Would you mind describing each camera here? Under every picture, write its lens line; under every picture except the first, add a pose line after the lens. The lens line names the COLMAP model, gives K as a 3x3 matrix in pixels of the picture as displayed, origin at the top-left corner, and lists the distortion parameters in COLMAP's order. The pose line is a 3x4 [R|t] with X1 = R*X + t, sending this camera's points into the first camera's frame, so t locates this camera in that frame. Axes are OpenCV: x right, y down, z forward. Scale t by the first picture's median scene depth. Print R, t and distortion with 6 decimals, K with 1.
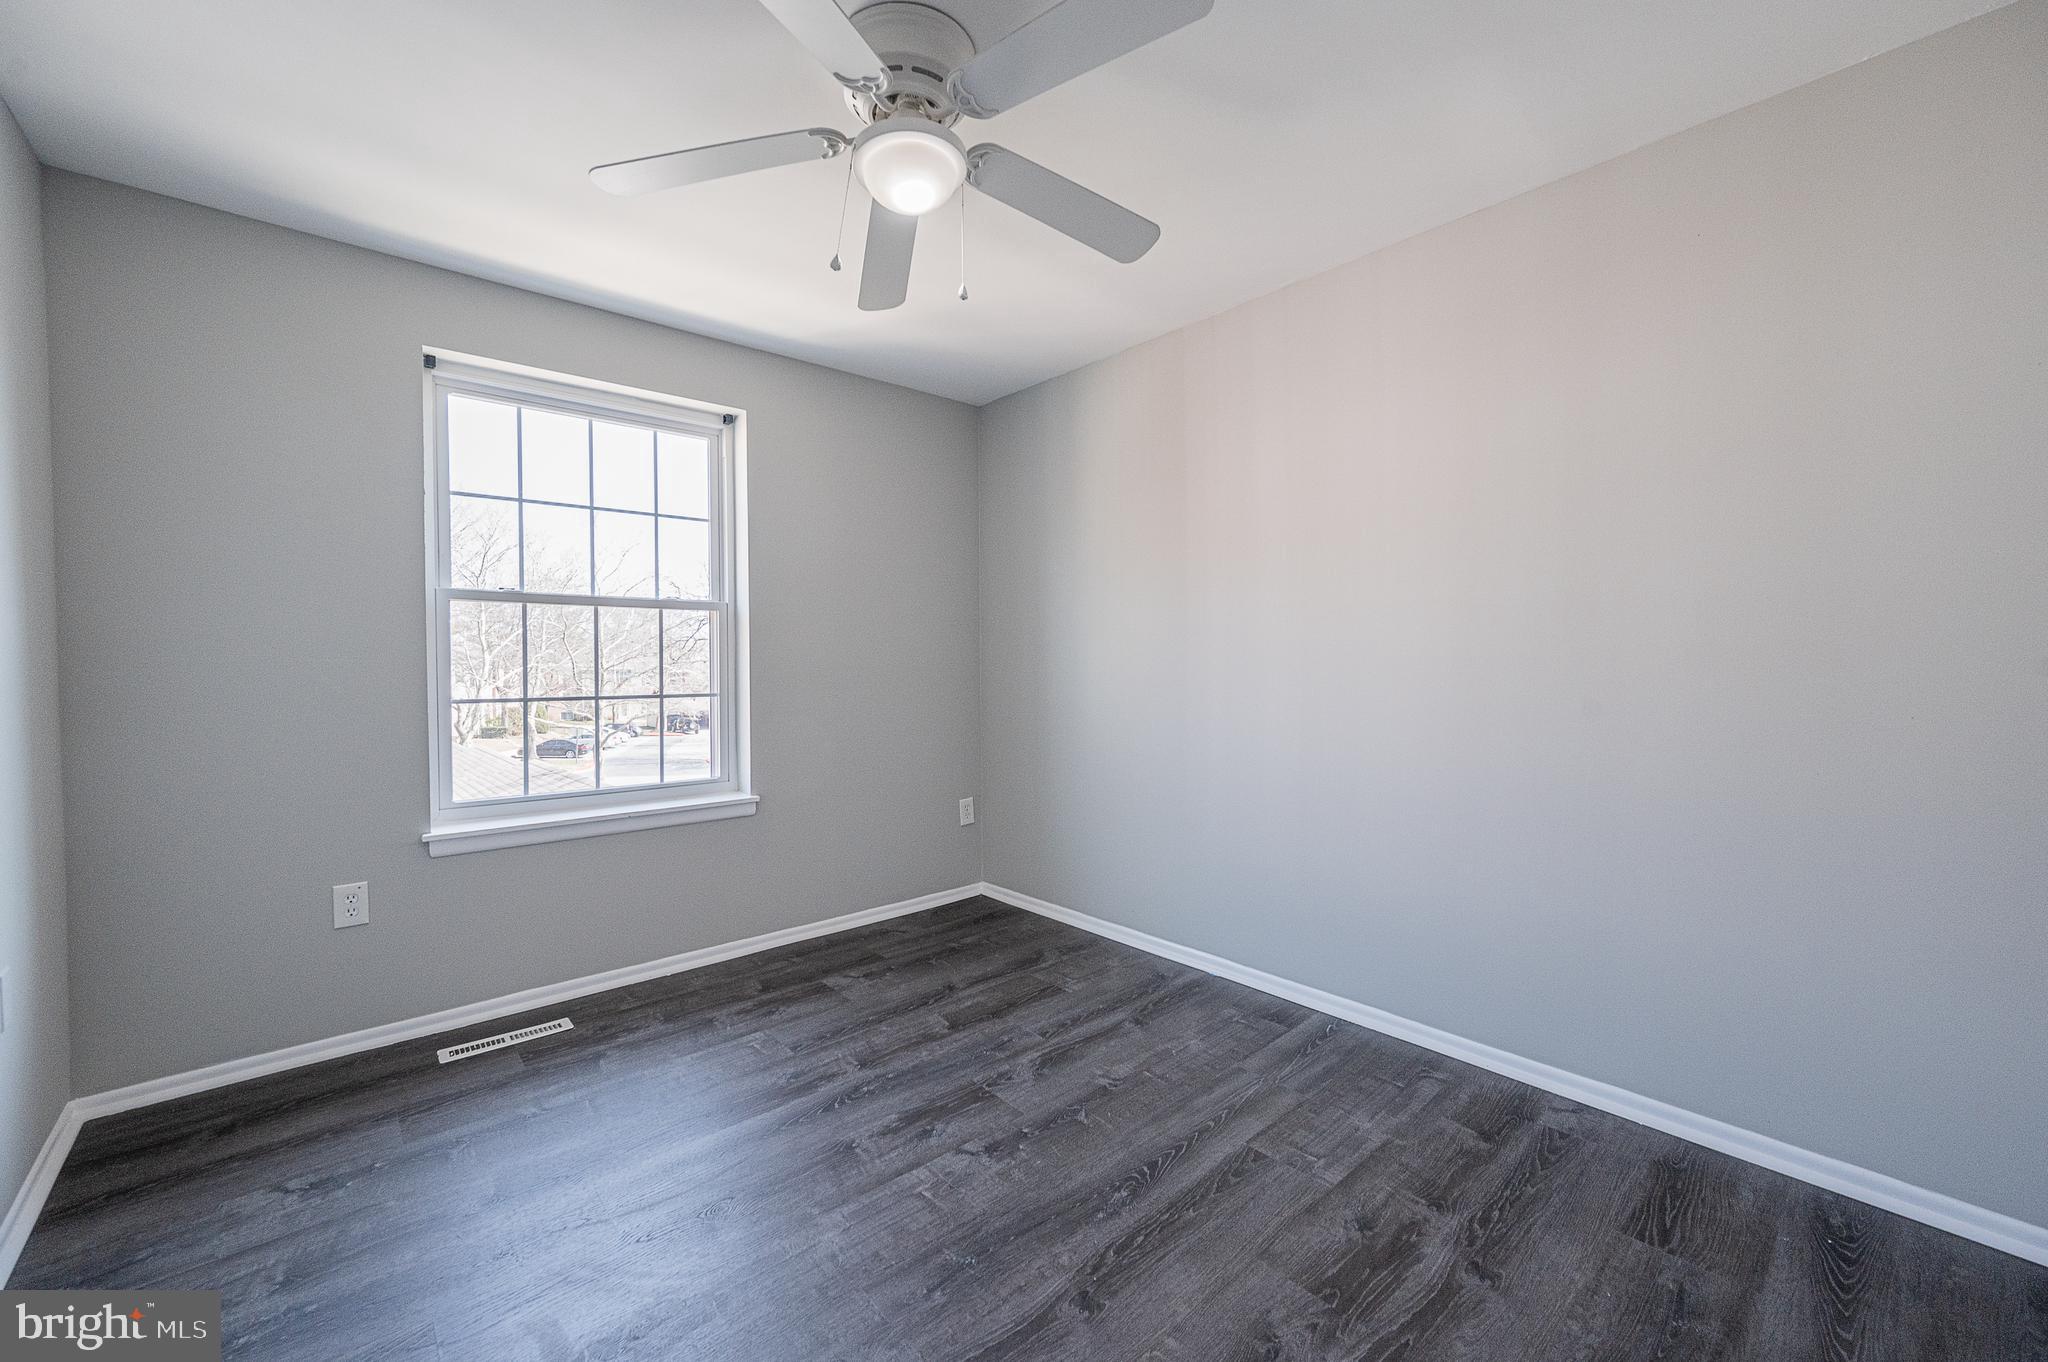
lens RADIAL K [[807.8, 0, 1033.0], [0, 807.8, 669.7], [0, 0, 1]] dist [-0.001464, 0.000584]
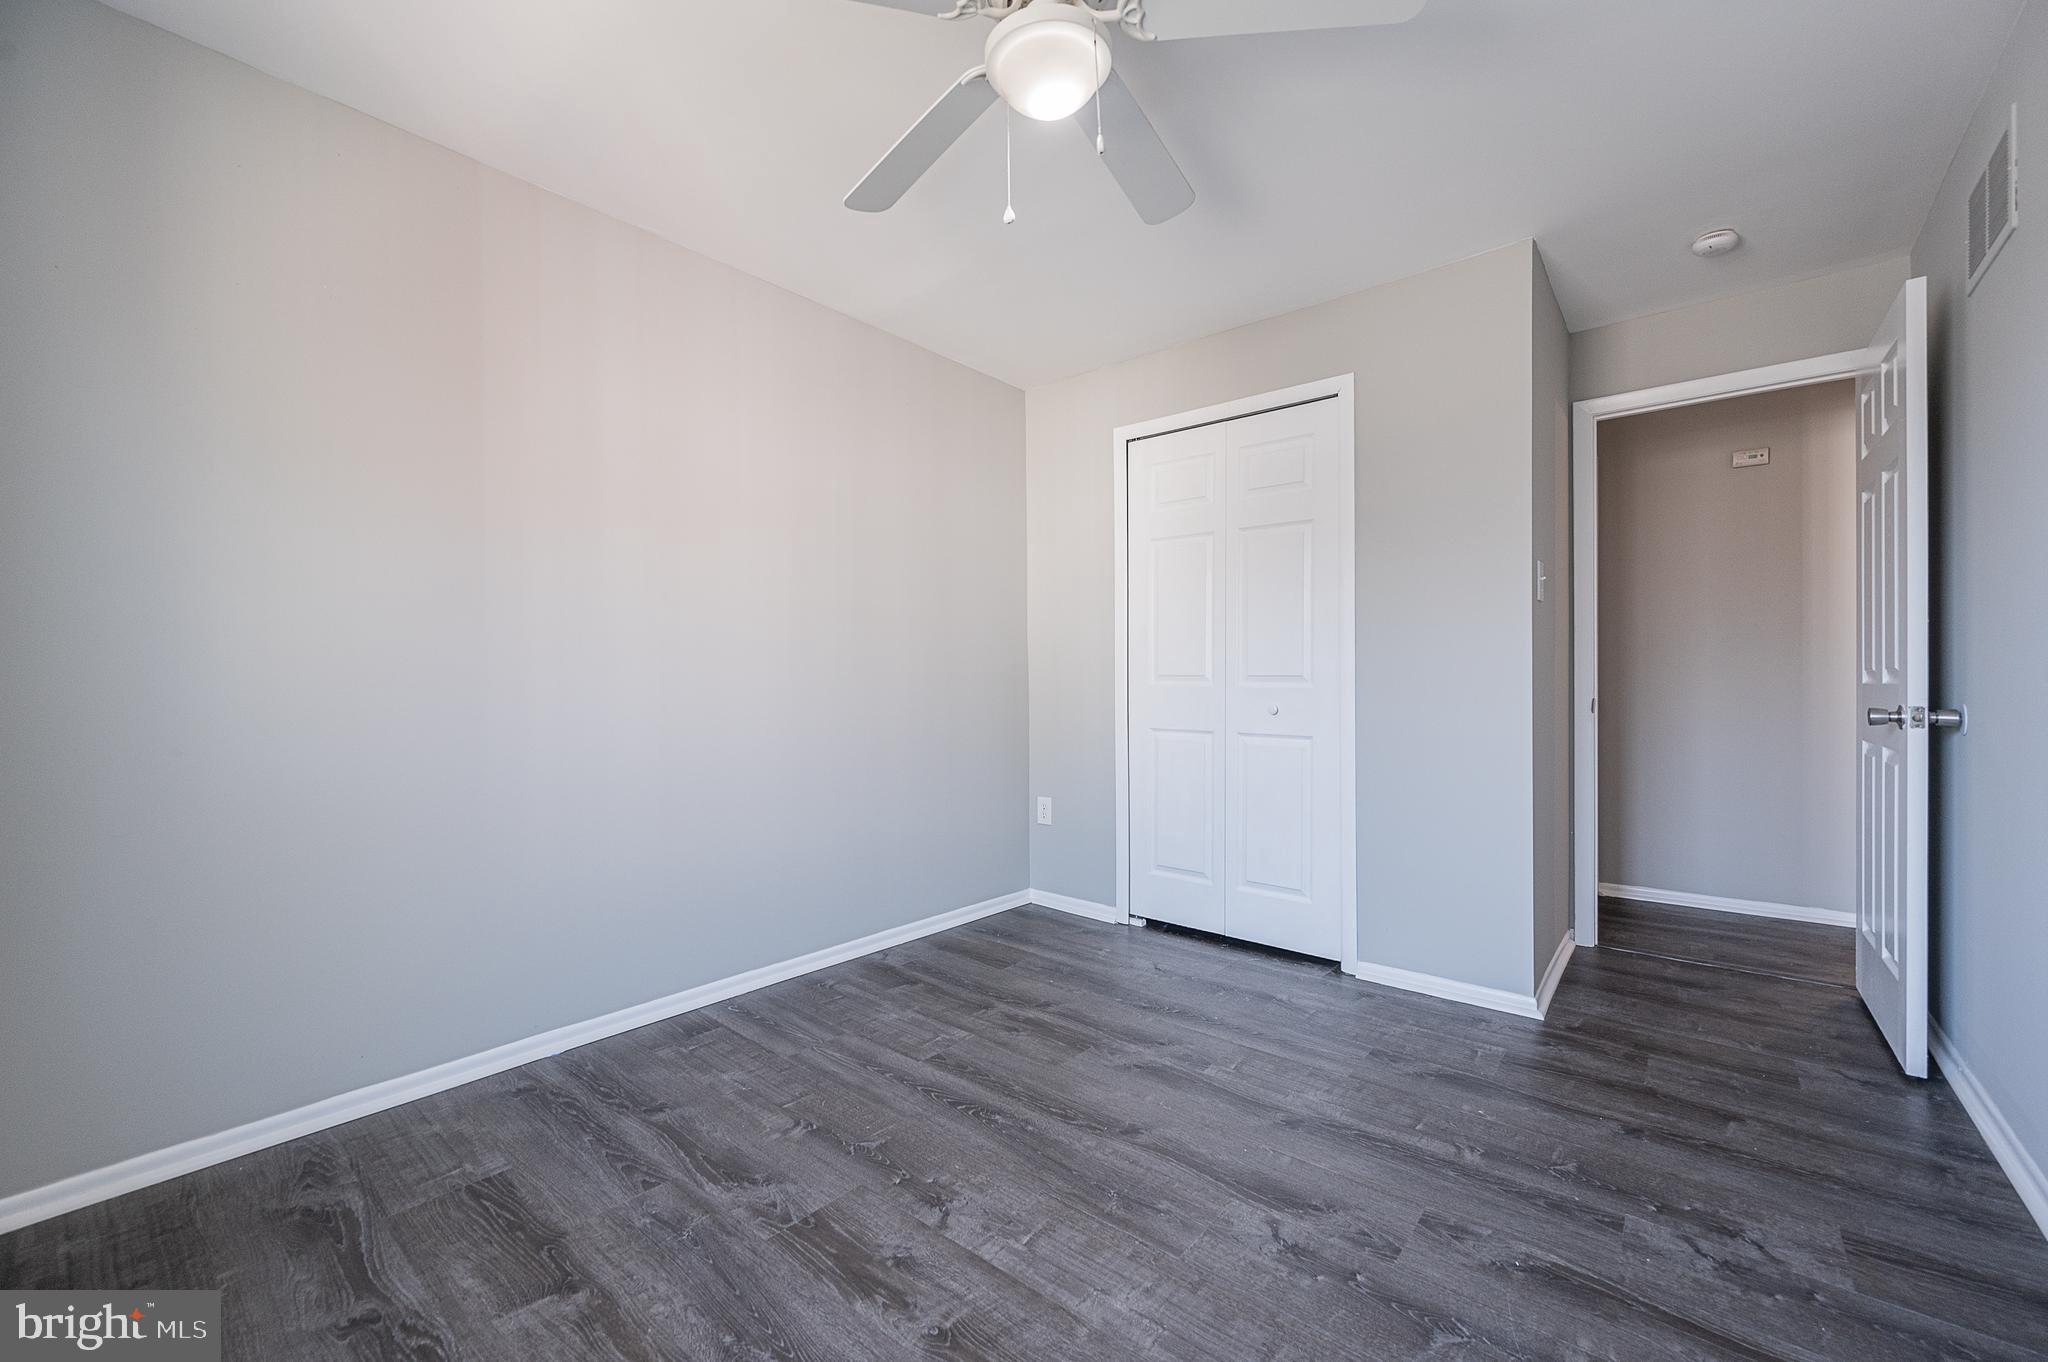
lens RADIAL K [[807.8, 0, 1020.6], [0, 807.8, 677.3], [0, 0, 1]] dist [-0.001464, 0.000584]
pose [[-0.132150, 0.012165, 0.991155, -0.724569], [0.020282, 0.999749, -0.009566, 0.051331], [-0.991022, 0.018839, -0.132363, 0.820828]]
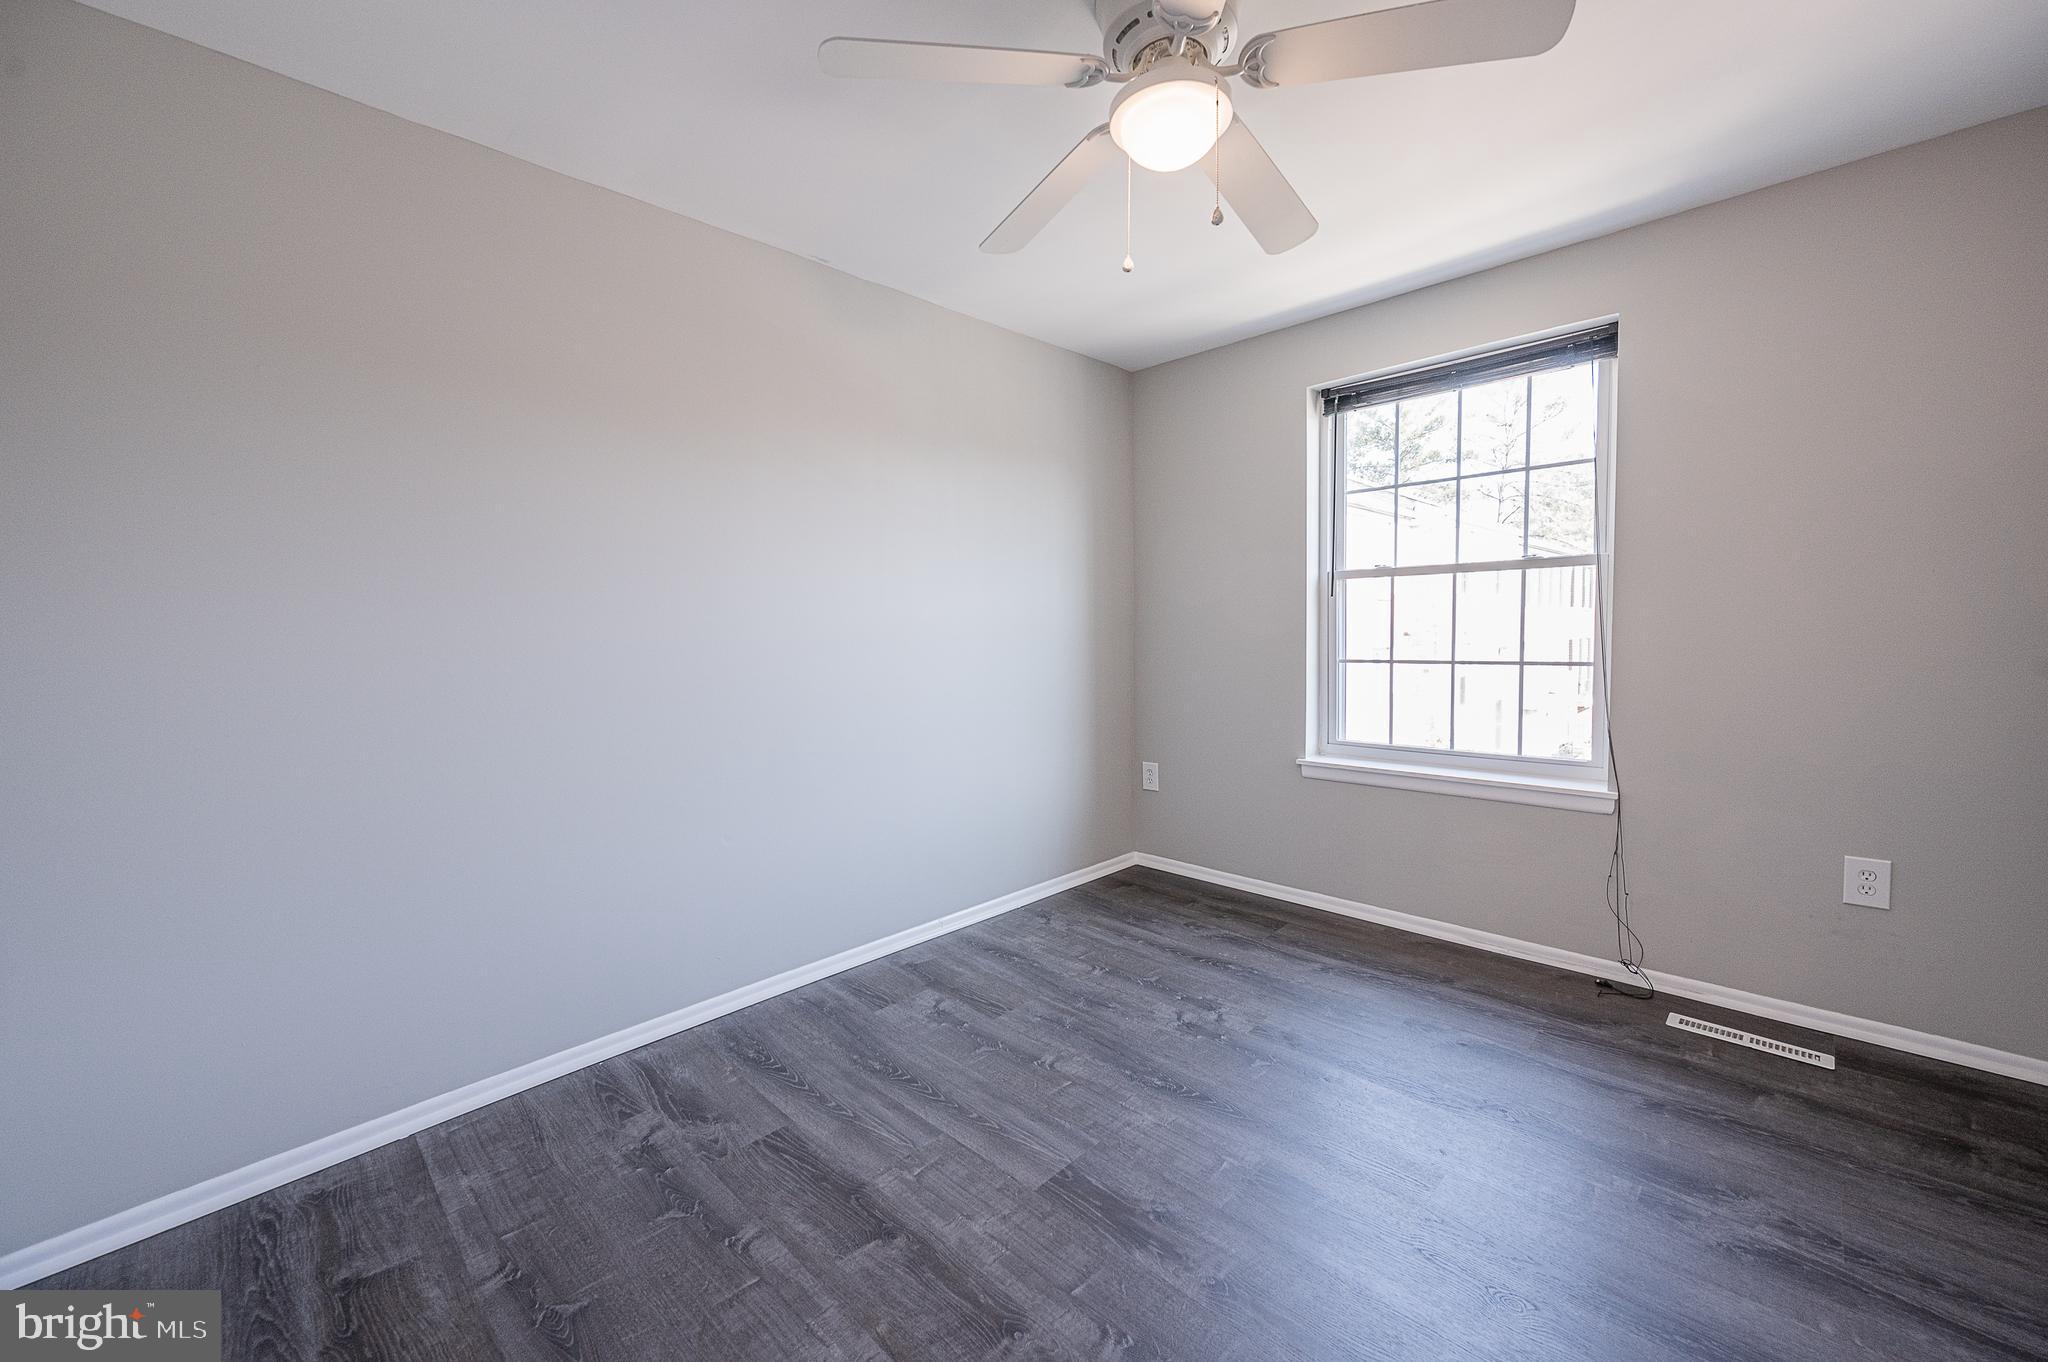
lens RADIAL K [[807.8, 0, 1037.5], [0, 807.8, 678.3], [0, 0, 1]] dist [-0.001464, 0.000584]
pose [[0.070592, 0.065287, -0.995366, 0.997032], [-0.000939, 0.997860, 0.065384, -0.025650], [0.997505, -0.003681, 0.070503, 0.863790]]
